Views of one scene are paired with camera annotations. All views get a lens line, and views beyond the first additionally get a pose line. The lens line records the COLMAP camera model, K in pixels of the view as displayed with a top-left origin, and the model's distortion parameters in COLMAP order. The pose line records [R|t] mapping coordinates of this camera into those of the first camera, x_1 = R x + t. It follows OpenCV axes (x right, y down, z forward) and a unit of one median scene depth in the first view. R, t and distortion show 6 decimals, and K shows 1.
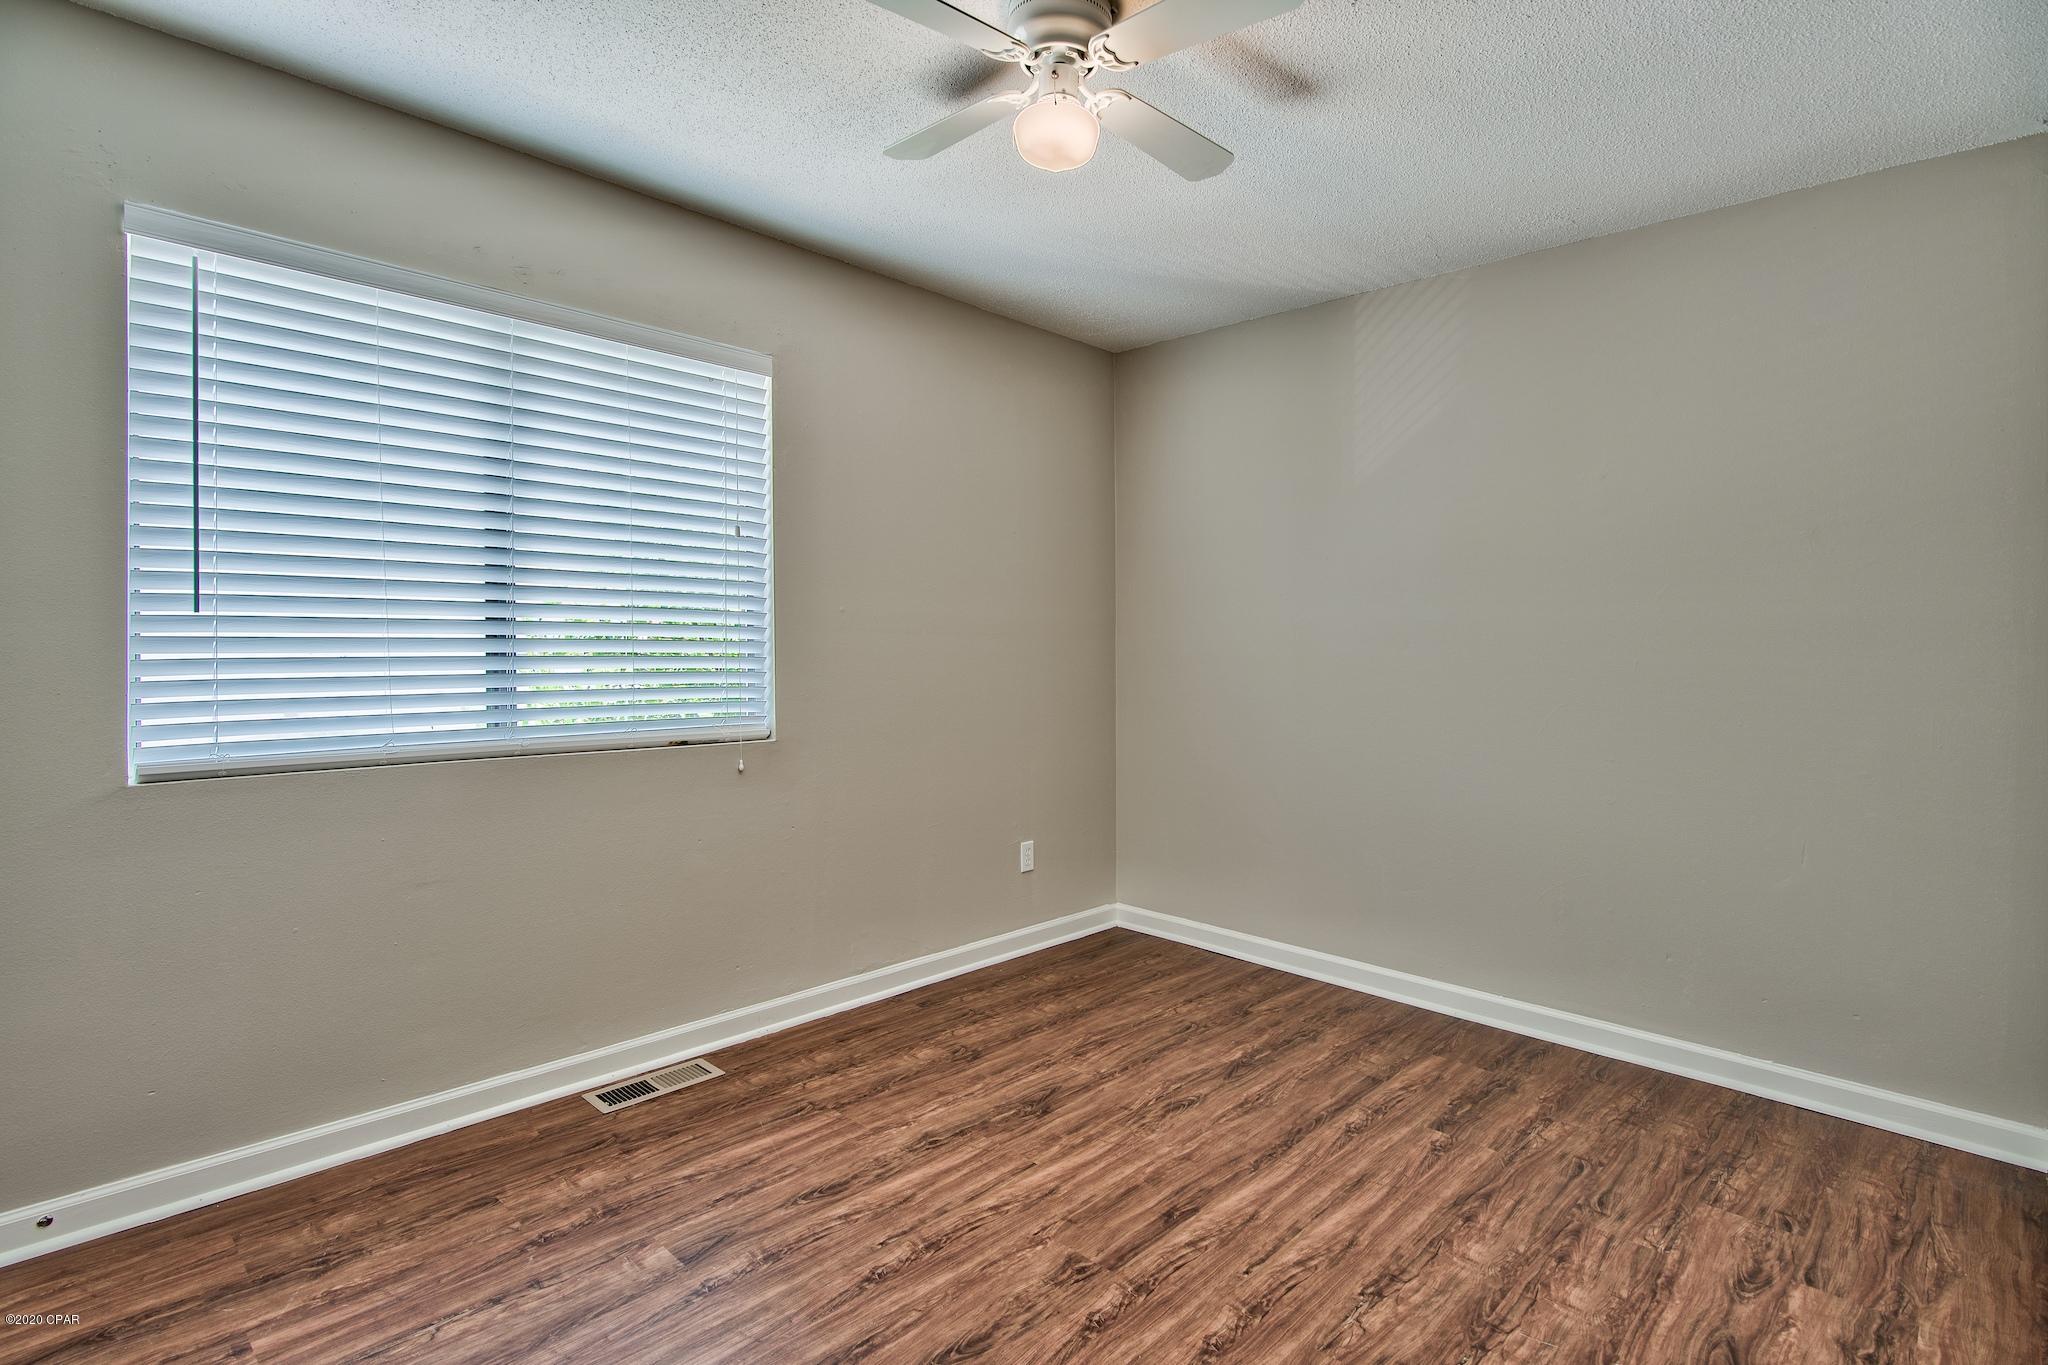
lens RADIAL K [[997.5, 0, 1036.2], [0, 997.5, 616.2], [0, 0, 1]] dist [-0.001091, -0.001601]
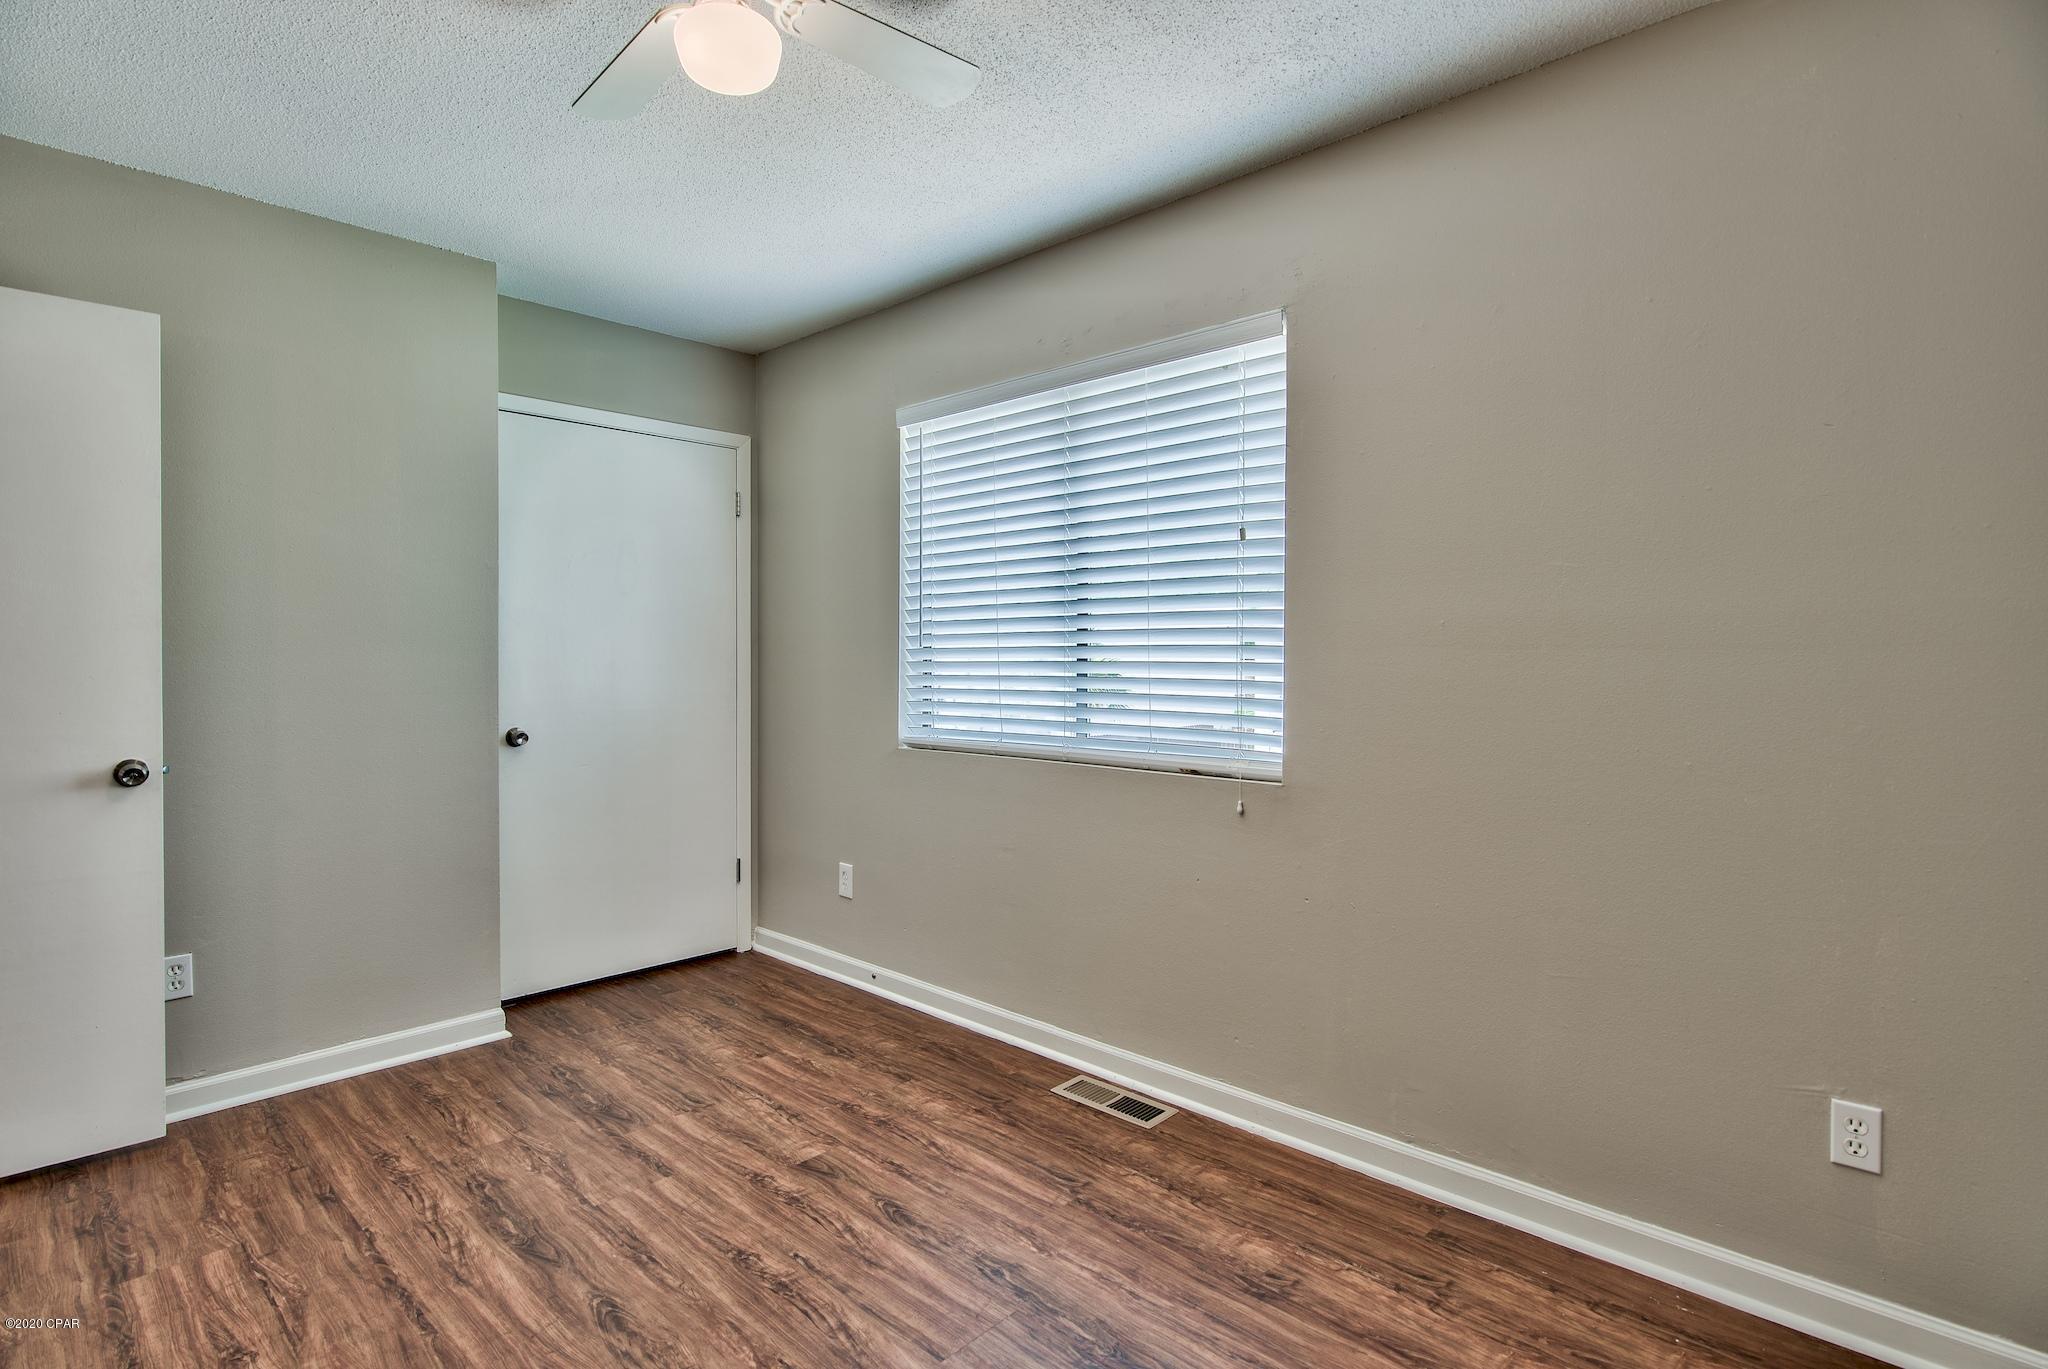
lens RADIAL K [[997.5, 0, 1009.9], [0, 997.5, 671.8], [0, 0, 1]] dist [-0.001091, -0.001601]
pose [[0.017339, 0.000689, -0.999849, 0.667810], [0.022236, 0.999752, 0.001075, 0.033442], [0.999602, -0.022251, 0.017319, 0.944592]]
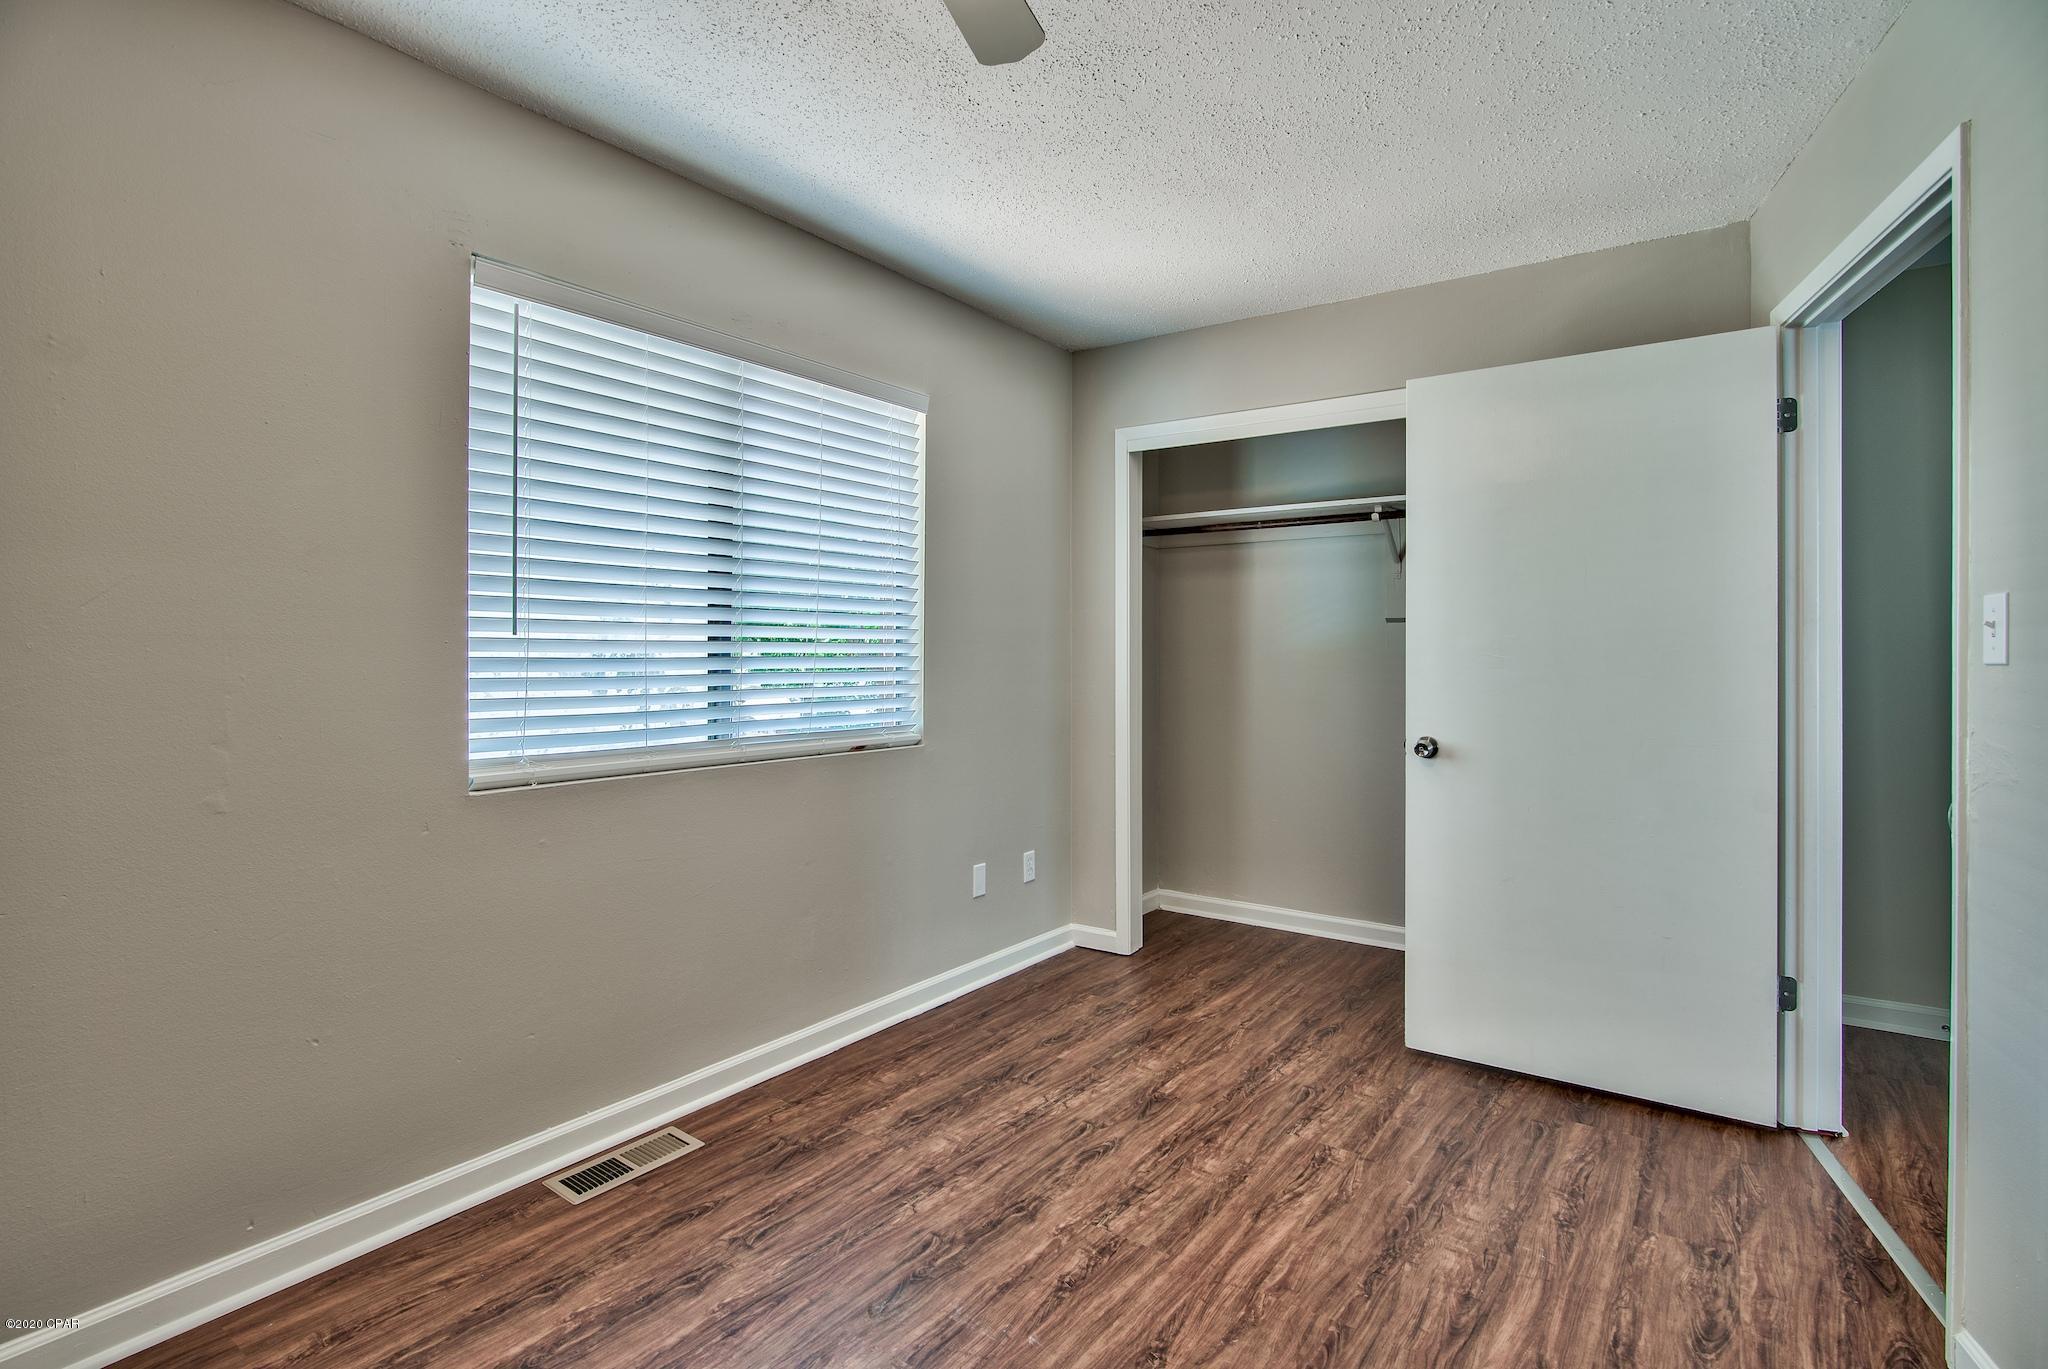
lens RADIAL K [[997.5, 0, 1013.0], [0, 997.5, 676.5], [0, 0, 1]] dist [-0.001091, -0.001601]
pose [[0.991159, -0.008701, 0.132391, -0.396049], [0.001539, 0.998534, 0.054099, -0.014919], [-0.132668, -0.053417, 0.989720, -0.133588]]
